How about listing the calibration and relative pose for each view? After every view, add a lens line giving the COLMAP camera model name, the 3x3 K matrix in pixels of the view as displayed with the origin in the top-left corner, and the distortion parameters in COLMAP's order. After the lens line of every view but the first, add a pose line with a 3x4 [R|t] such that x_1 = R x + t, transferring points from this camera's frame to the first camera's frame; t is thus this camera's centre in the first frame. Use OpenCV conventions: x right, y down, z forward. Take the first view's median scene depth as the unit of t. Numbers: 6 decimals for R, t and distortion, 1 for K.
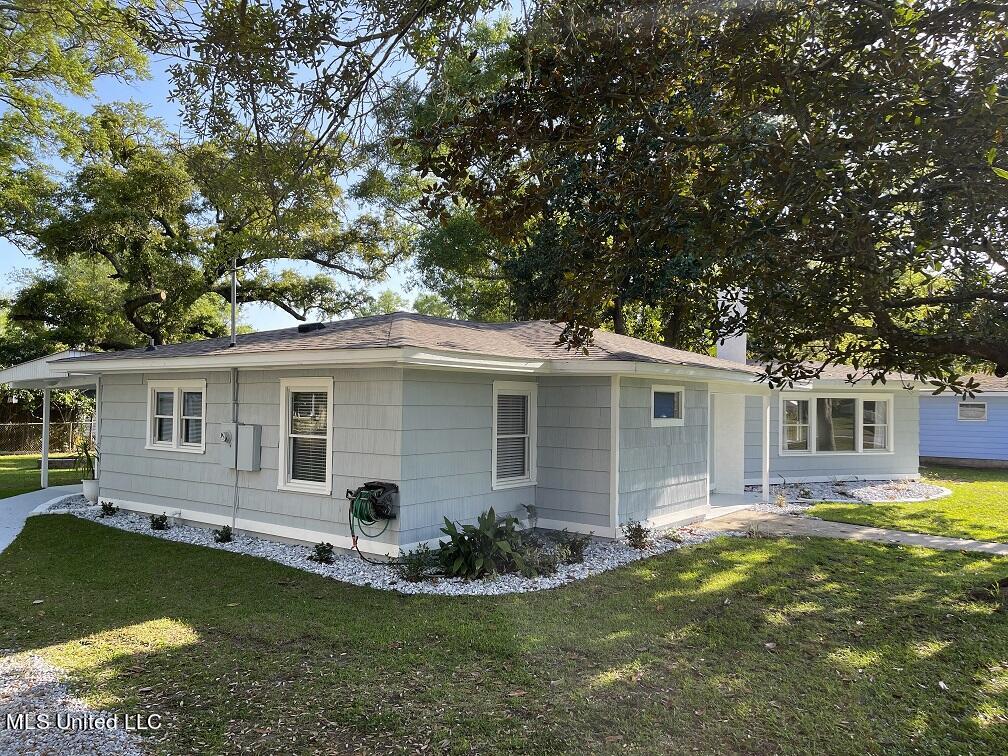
lens RADIAL K [[849.8, 0, 504.0], [0, 849.8, 378.0], [0, 0, 1]] dist [0.004247, 0.001715]
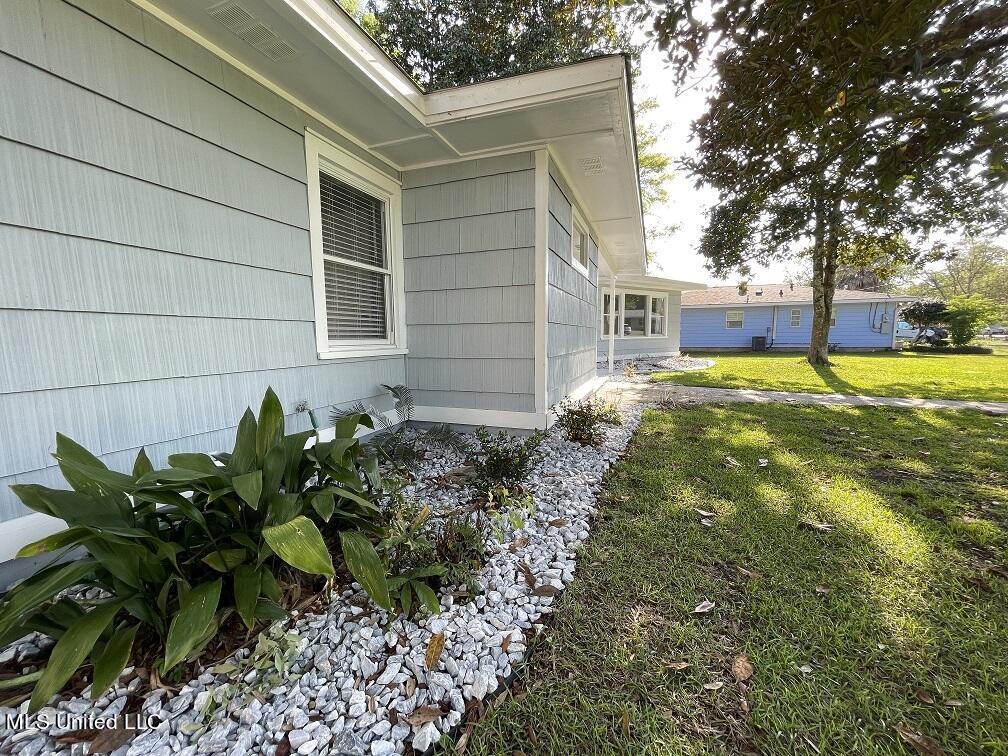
lens RADIAL K [[407.6, 0, 501.0], [0, 407.6, 379.9], [0, 0, 1]] dist [-0.010070, 0.006366]
pose [[0.962478, -0.058157, 0.265055, 0.024403], [0.024861, 0.991554, 0.127286, 0.109974], [-0.270219, -0.115920, 0.955795, 0.702425]]
